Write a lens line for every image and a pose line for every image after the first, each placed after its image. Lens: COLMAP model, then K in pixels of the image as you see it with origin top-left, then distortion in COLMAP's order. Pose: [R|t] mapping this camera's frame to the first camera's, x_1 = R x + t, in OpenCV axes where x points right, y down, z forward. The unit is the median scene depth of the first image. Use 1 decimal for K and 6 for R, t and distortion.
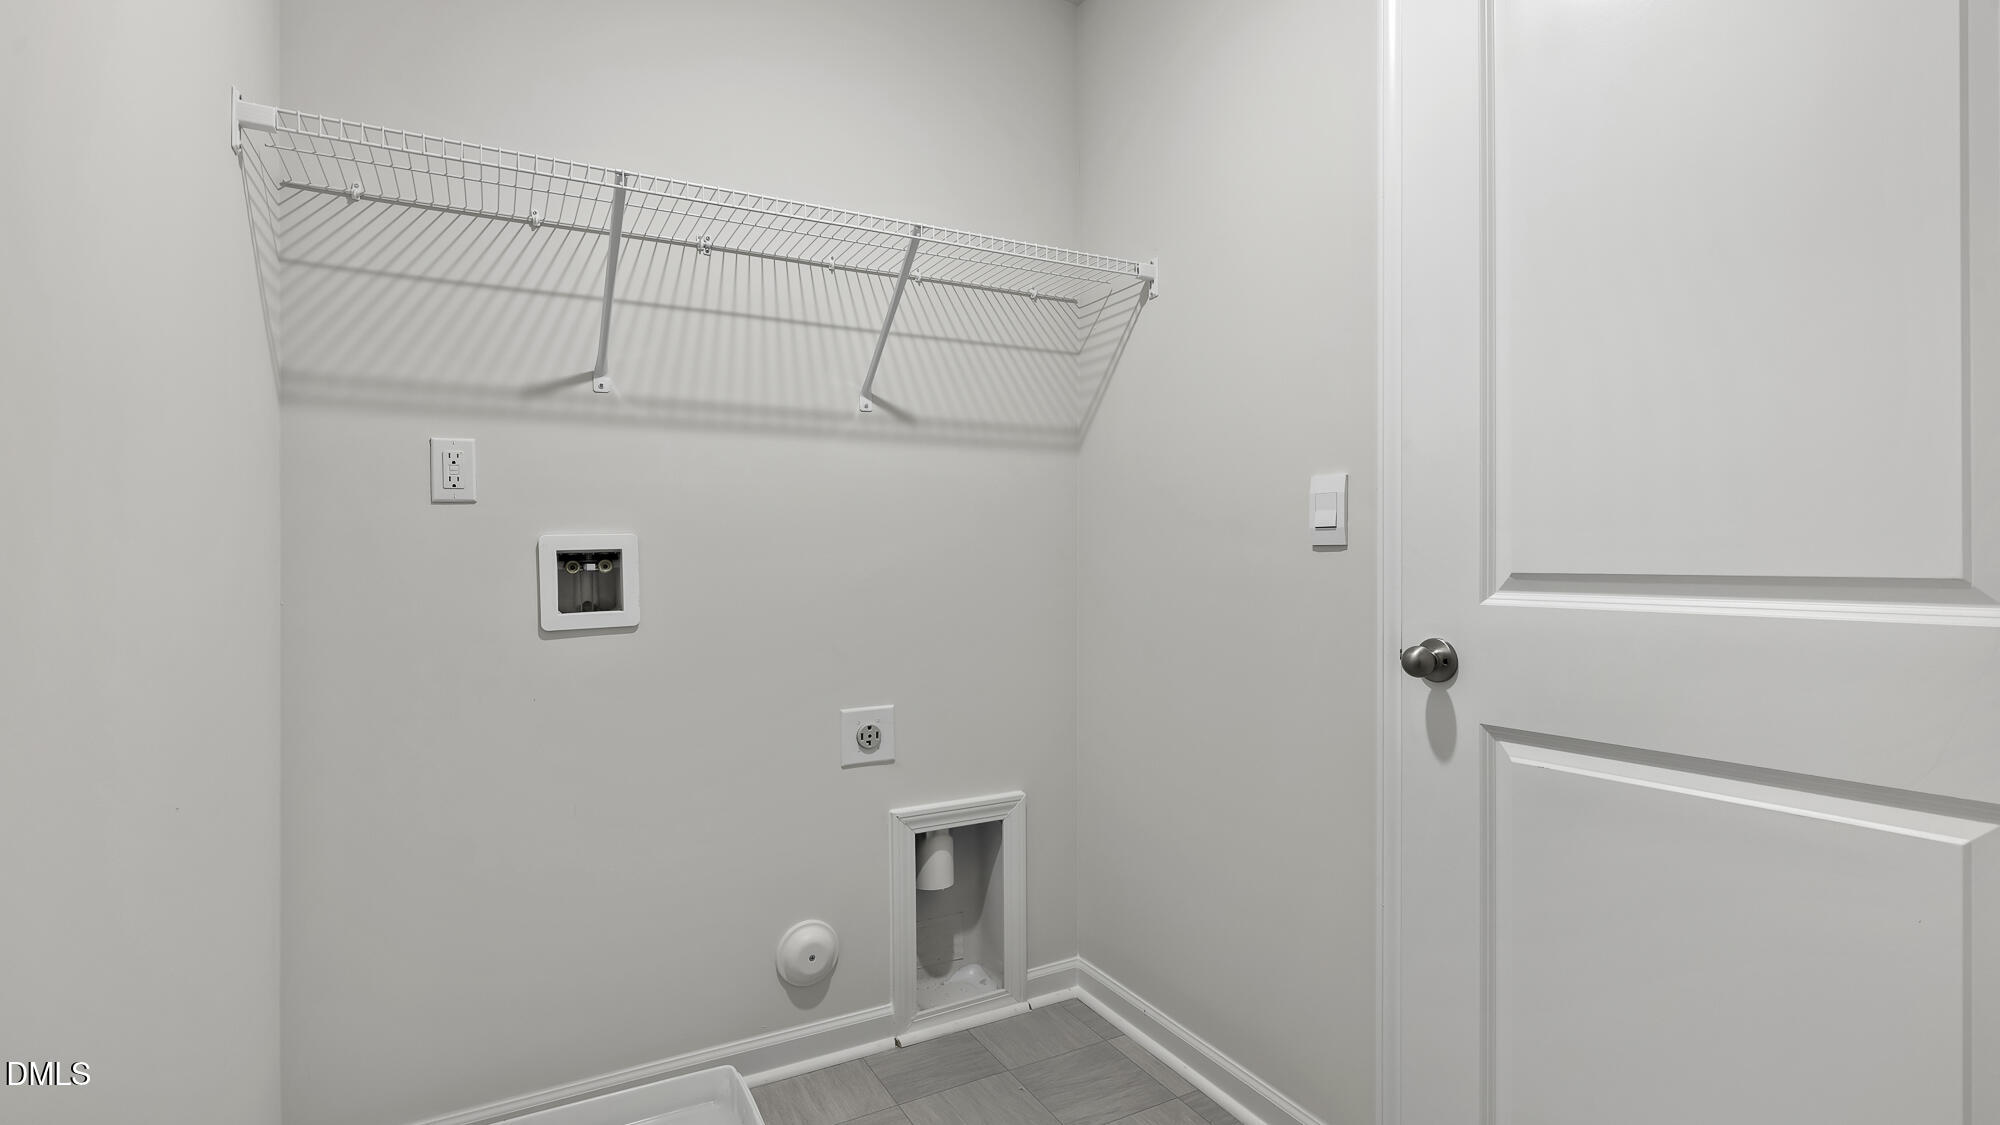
lens RADIAL K [[768.8, 0, 816.5], [0, 768.8, 550.8], [0, 0, 1]] dist [-0.000749, -0.000032]
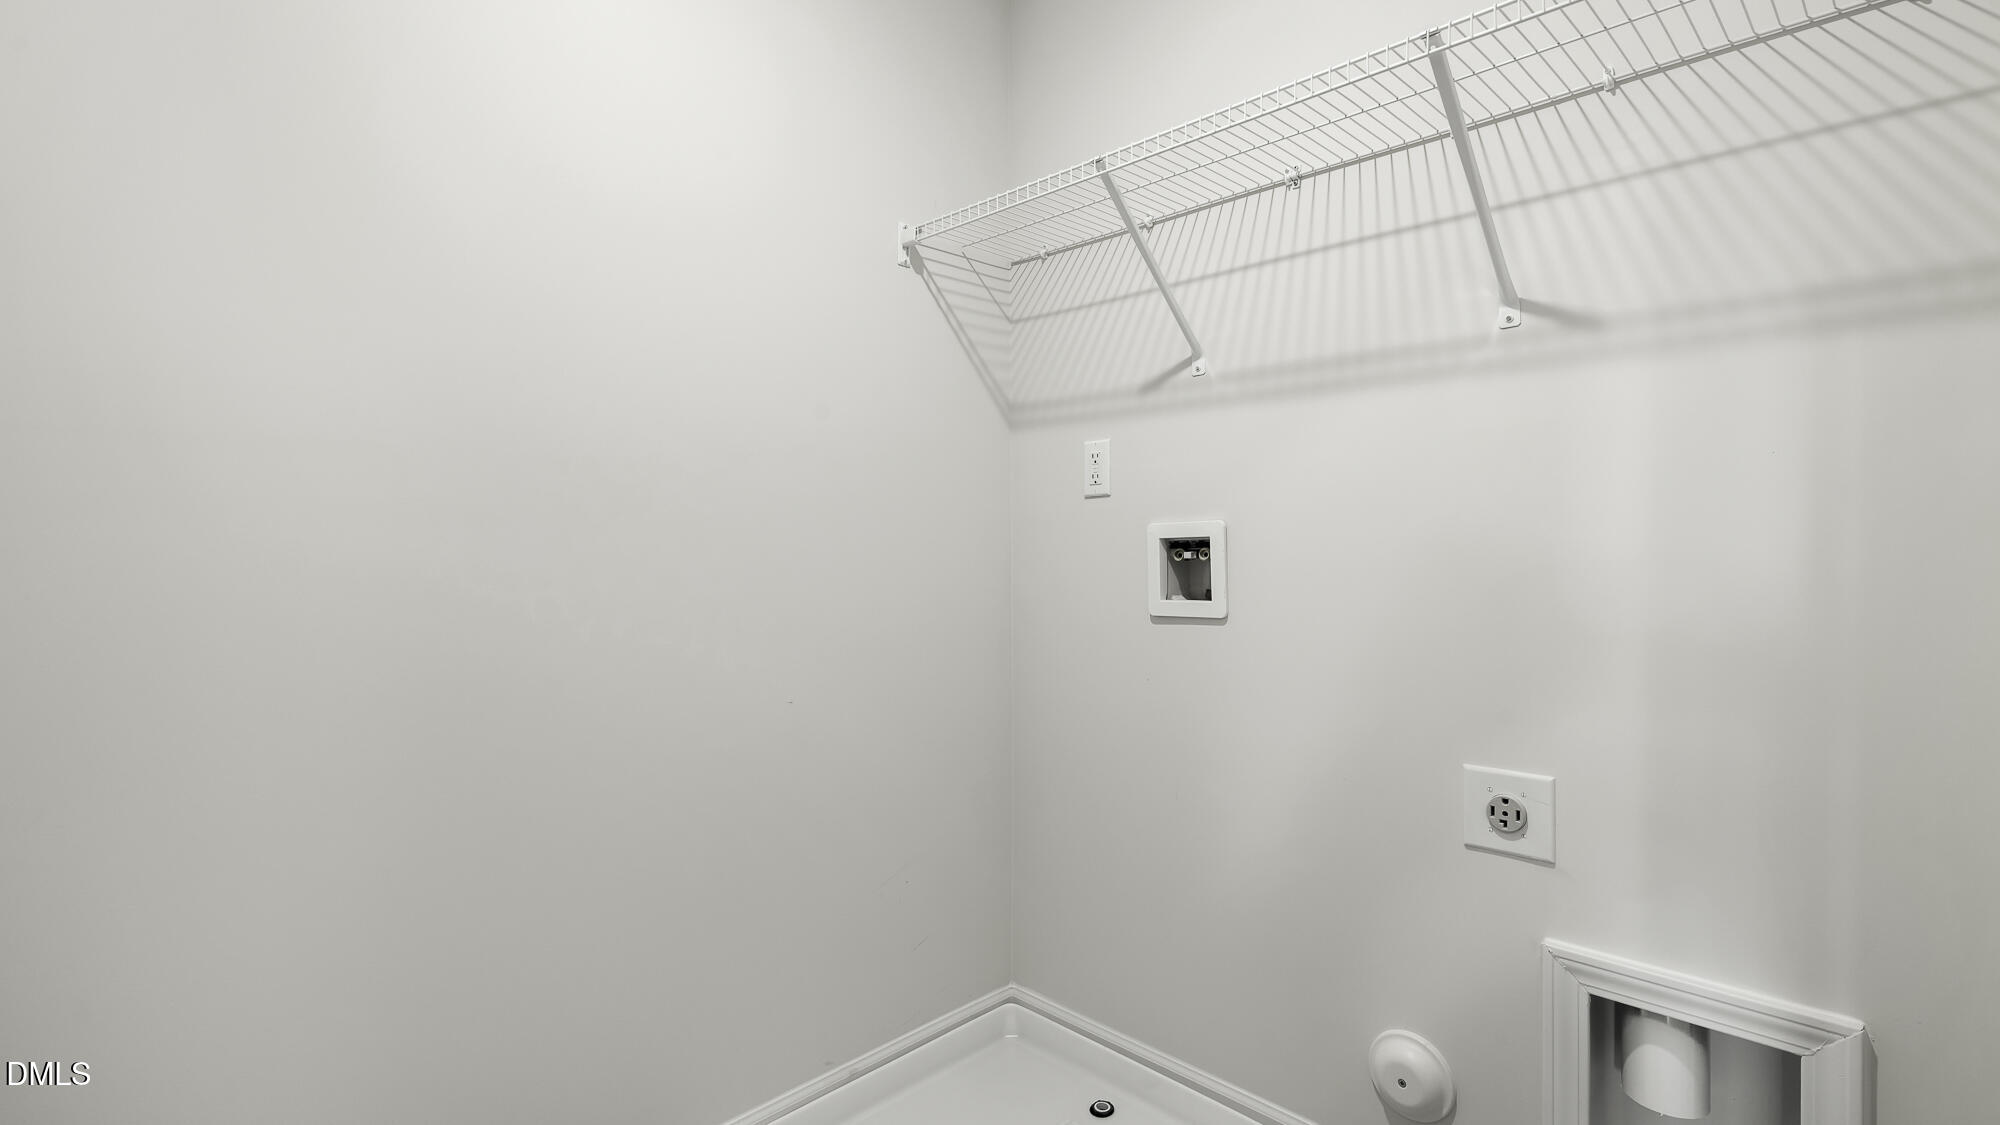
lens RADIAL K [[949.1, 0, 1005.5], [0, 949.1, 554.7], [0, 0, 1]] dist [-0.000968, 0.000013]
pose [[0.378395, 0.015226, -0.925519, 0.721669], [0.006682, 0.999794, 0.019180, -0.003939], [0.925620, -0.013442, 0.378215, 0.308428]]
